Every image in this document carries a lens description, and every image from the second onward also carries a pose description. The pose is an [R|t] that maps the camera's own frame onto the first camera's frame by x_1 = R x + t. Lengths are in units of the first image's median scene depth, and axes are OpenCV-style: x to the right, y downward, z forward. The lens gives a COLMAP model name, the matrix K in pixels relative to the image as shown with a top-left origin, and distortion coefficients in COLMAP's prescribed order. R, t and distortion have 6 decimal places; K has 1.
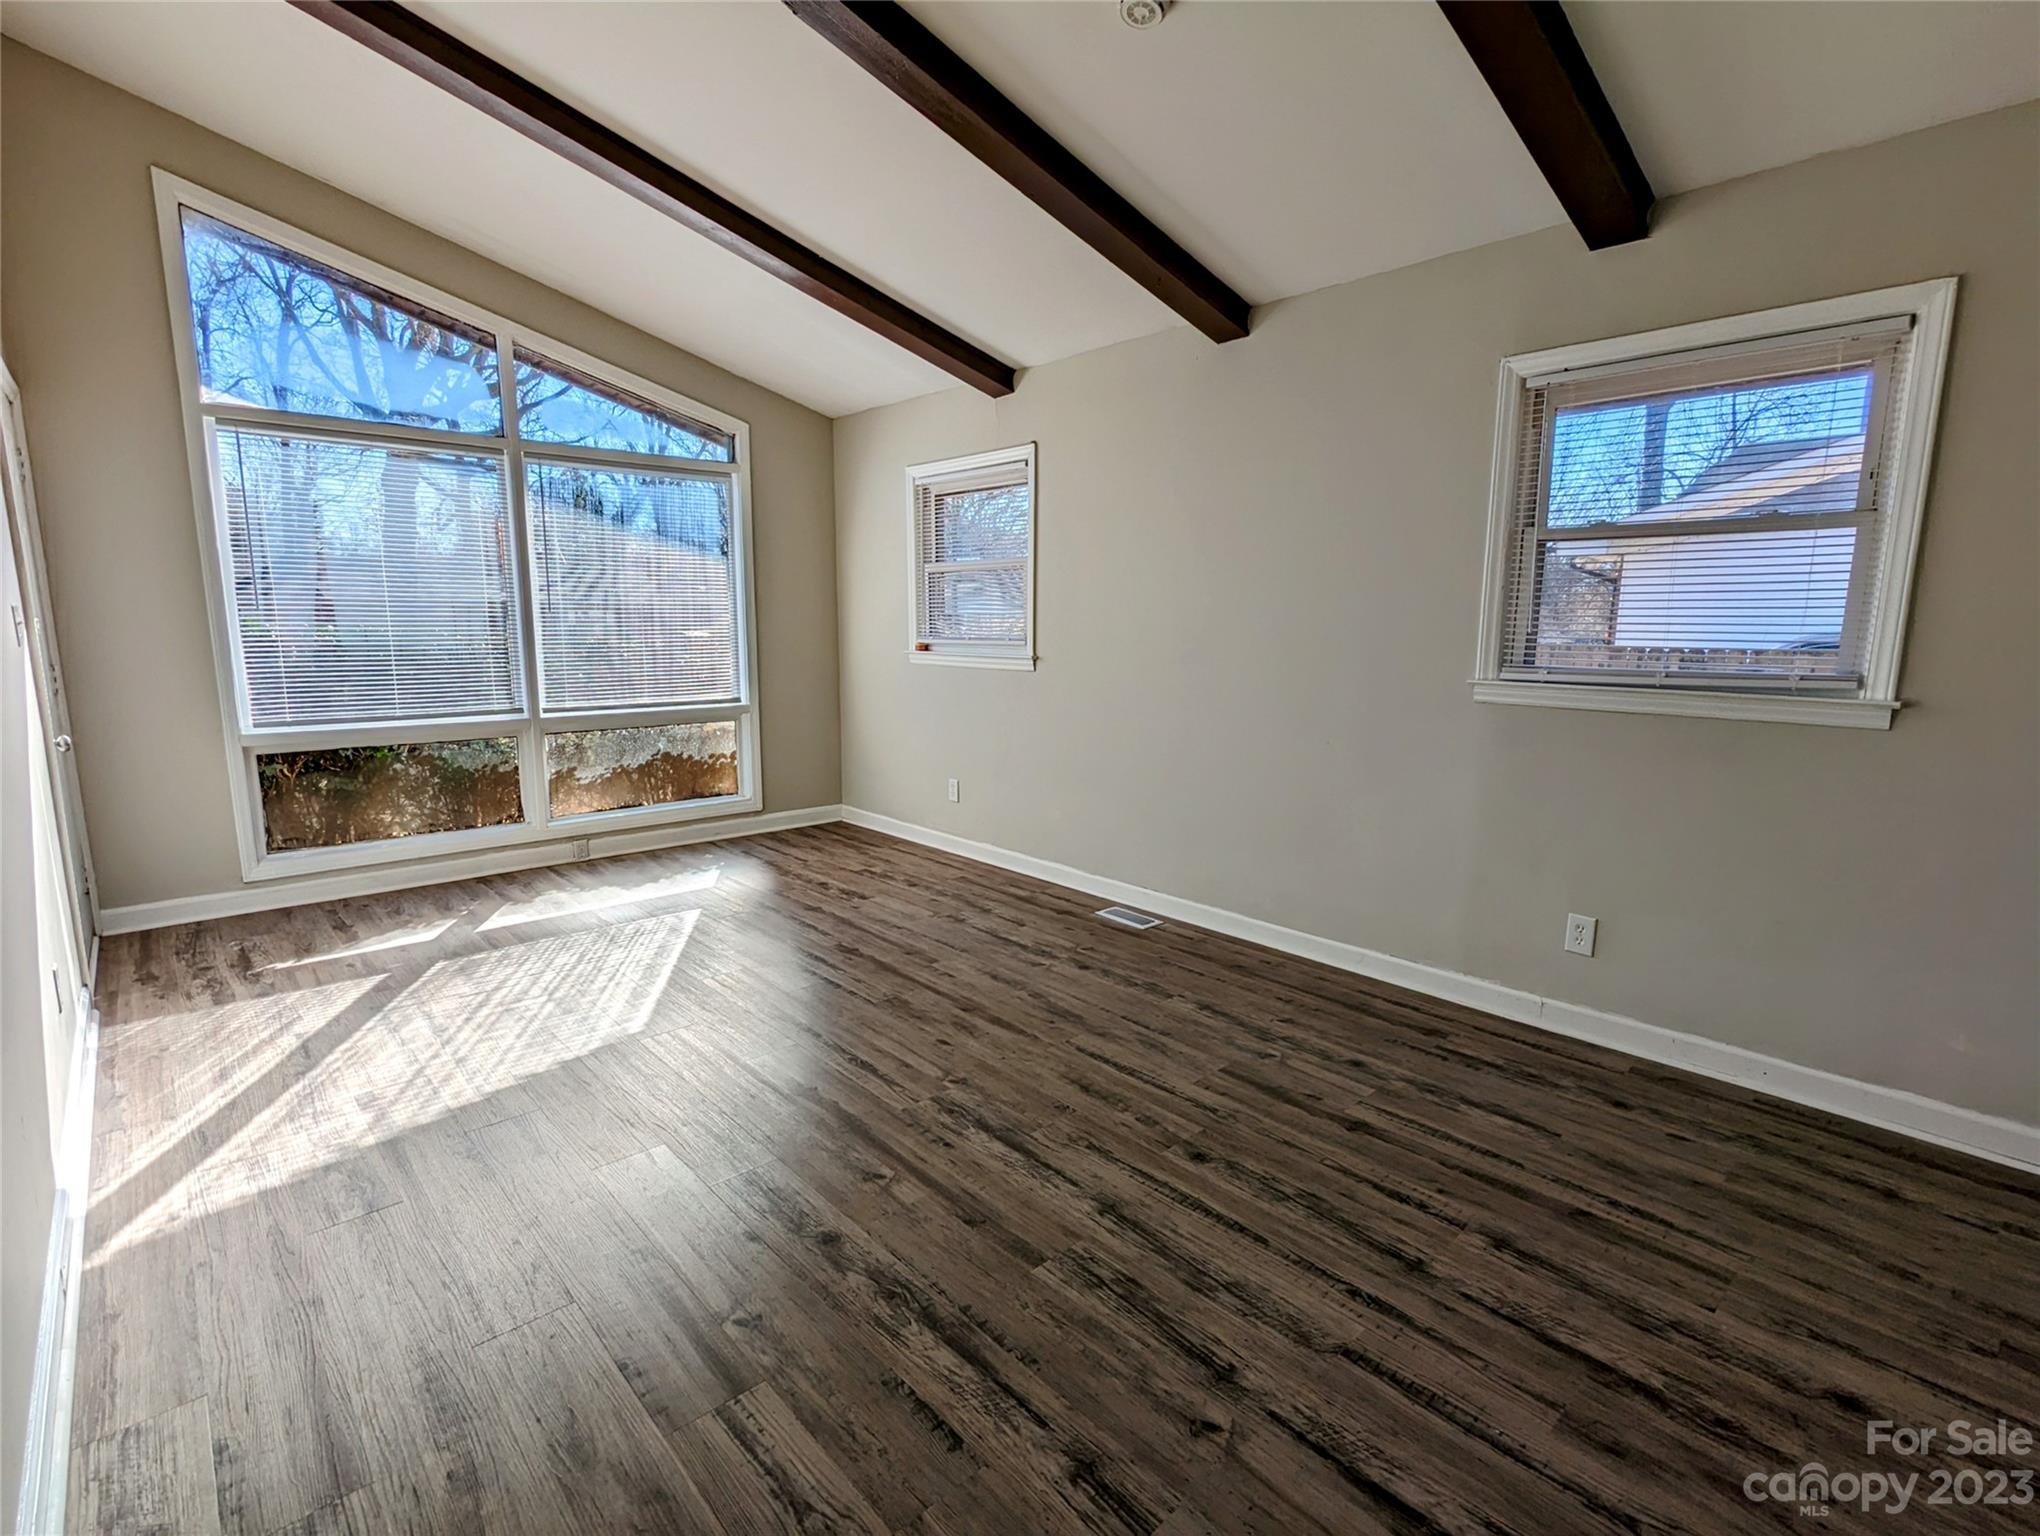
lens RADIAL K [[974.7, 0, 1016.2], [0, 974.7, 777.2], [0, 0, 1]] dist [0.016231, -0.009358]
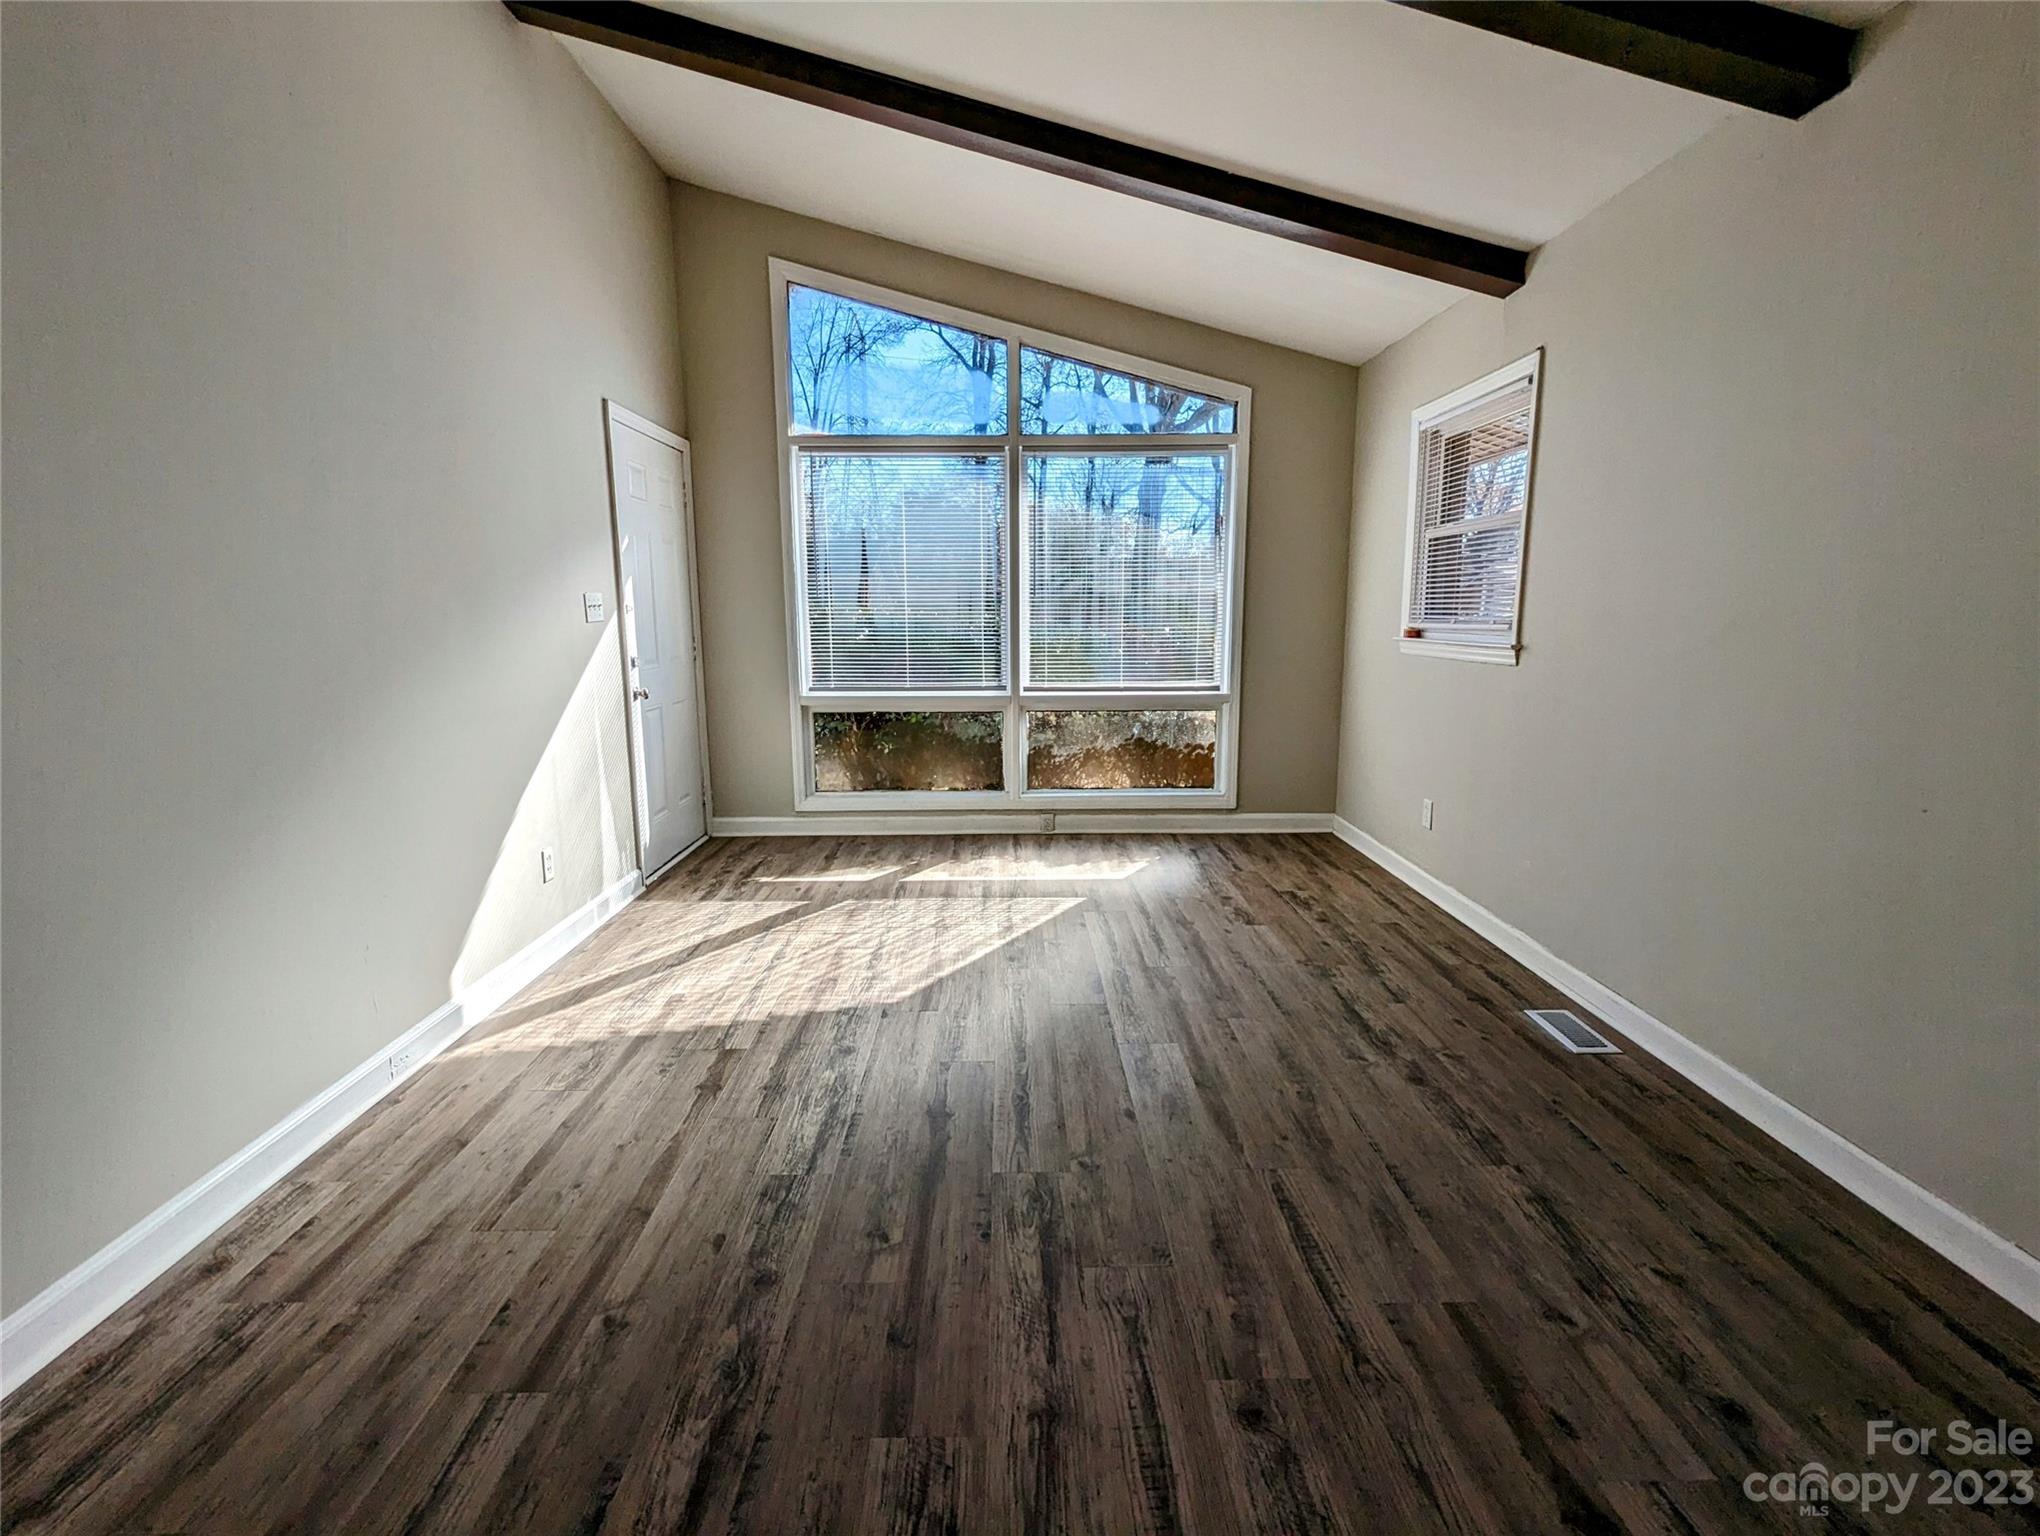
lens RADIAL K [[974.7, 0, 1016.2], [0, 974.7, 777.2], [0, 0, 1]] dist [0.016231, -0.009358]
pose [[0.746705, 0.105629, -0.656715, 0.277052], [-0.099958, 0.993918, 0.046212, -0.026328], [0.657602, 0.031137, 0.752722, 0.246801]]
